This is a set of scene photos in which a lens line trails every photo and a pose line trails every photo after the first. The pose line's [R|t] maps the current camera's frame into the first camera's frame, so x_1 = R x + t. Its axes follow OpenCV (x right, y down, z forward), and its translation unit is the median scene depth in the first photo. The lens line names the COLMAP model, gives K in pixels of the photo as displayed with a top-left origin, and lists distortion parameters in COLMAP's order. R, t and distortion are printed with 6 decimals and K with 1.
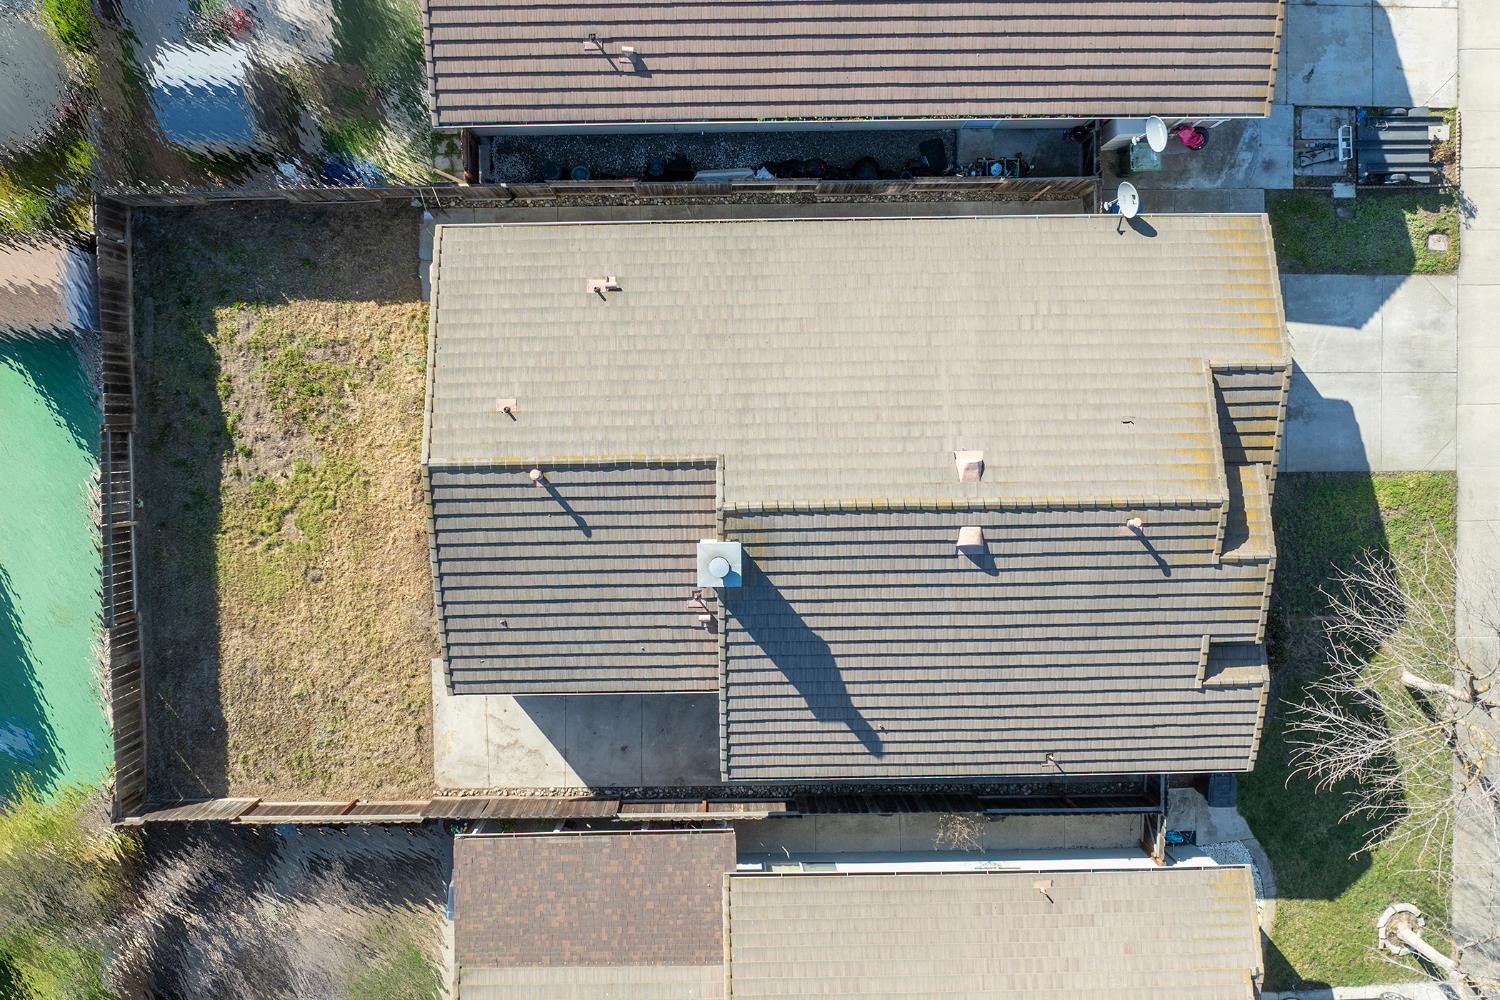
lens RADIAL K [[1220.8, 0, 750.0], [0, 1220.8, 500.0], [0, 0, 1]] dist [-0.040209, 0.001793]
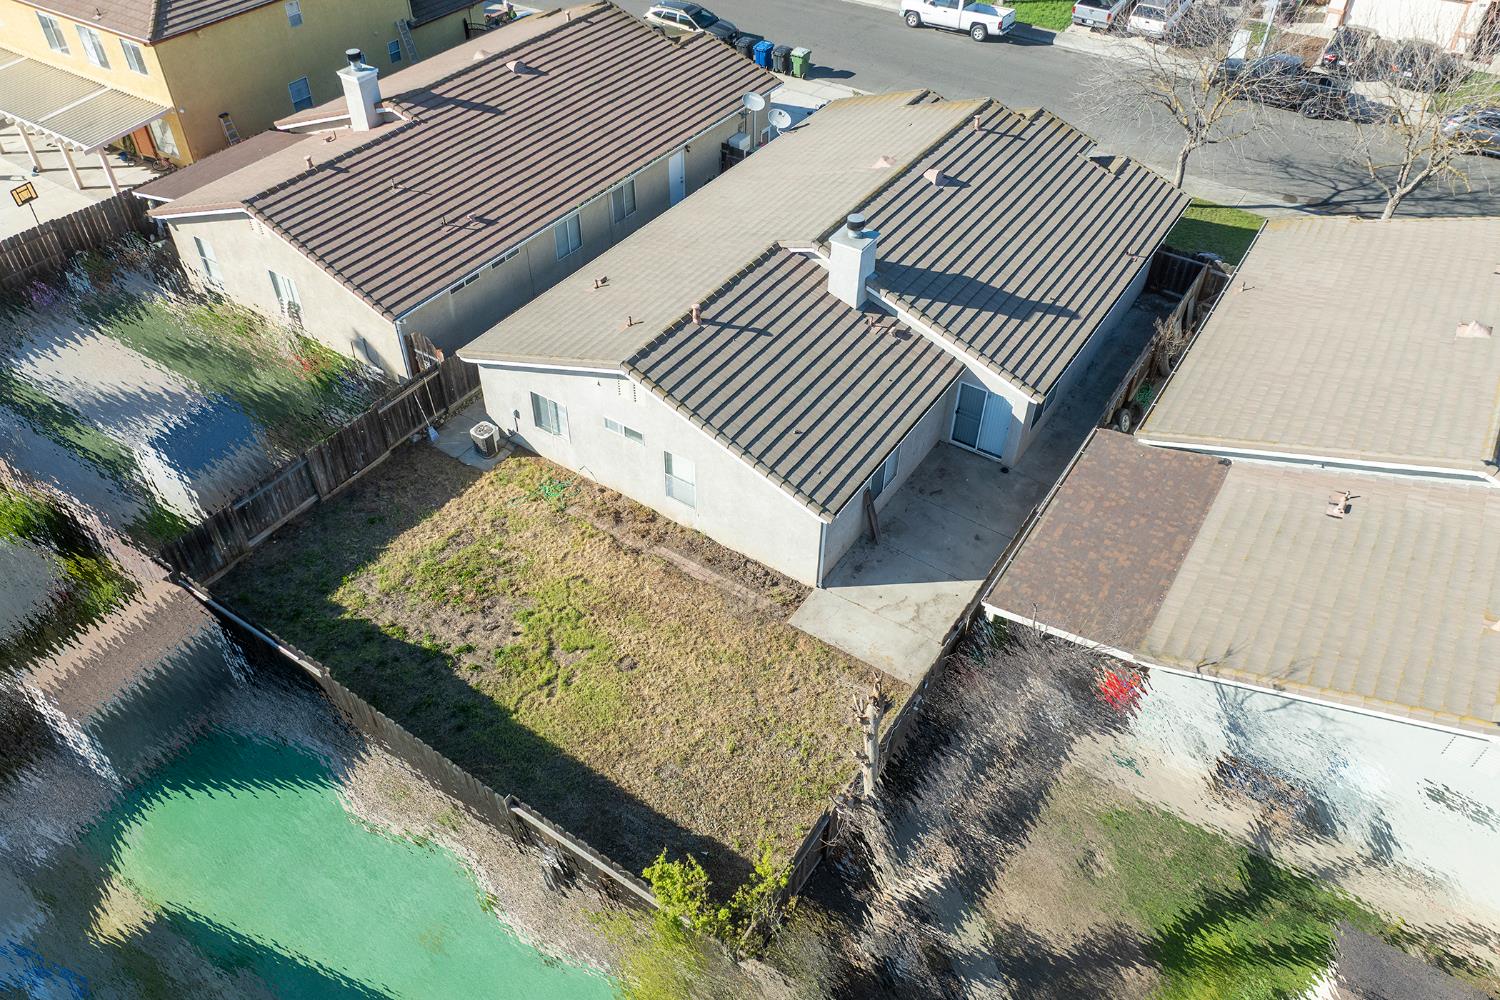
lens RADIAL K [[1065.4, 0, 750.0], [0, 1065.4, 500.0], [0, 0, 1]] dist [-0.042252, 0.007883]
pose [[0.559319, -0.571496, 0.600462, -0.697251], [0.827709, 0.345364, -0.442291, 0.423729], [0.045390, 0.744390, 0.666201, 0.435333]]
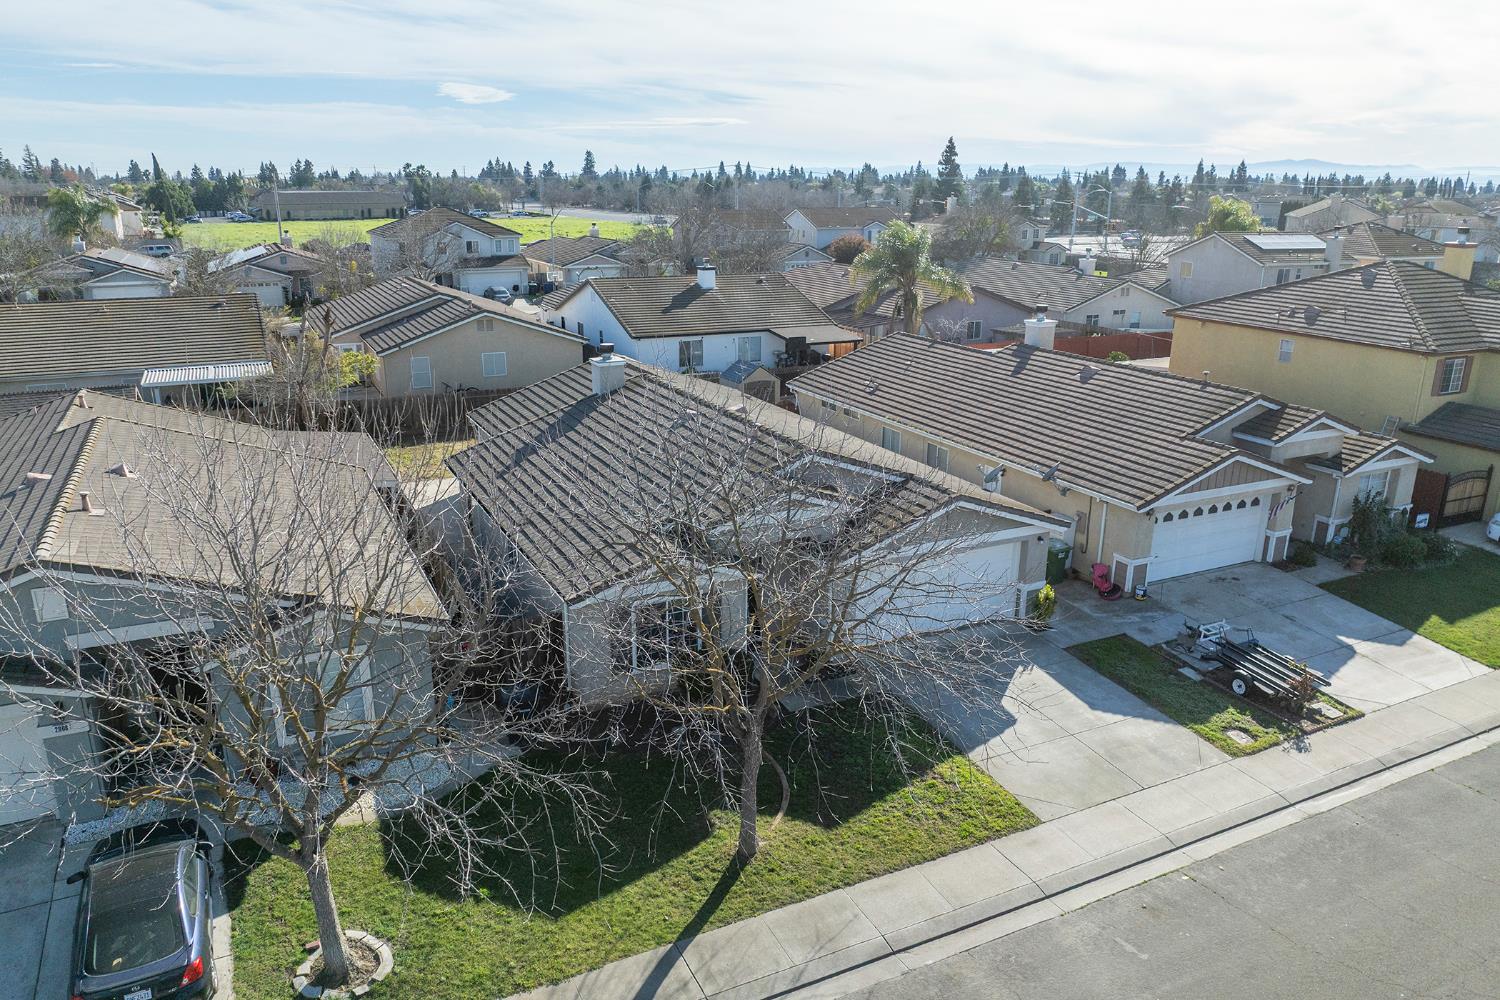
lens RADIAL K [[1065.4, 0, 750.0], [0, 1065.4, 500.0], [0, 0, 1]] dist [-0.042252, 0.007883]
pose [[0.434056, 0.253432, -0.864504, 1.126947], [-0.899779, 0.074403, -0.429956, 0.433349], [-0.044643, 0.964488, 0.260327, 0.746051]]
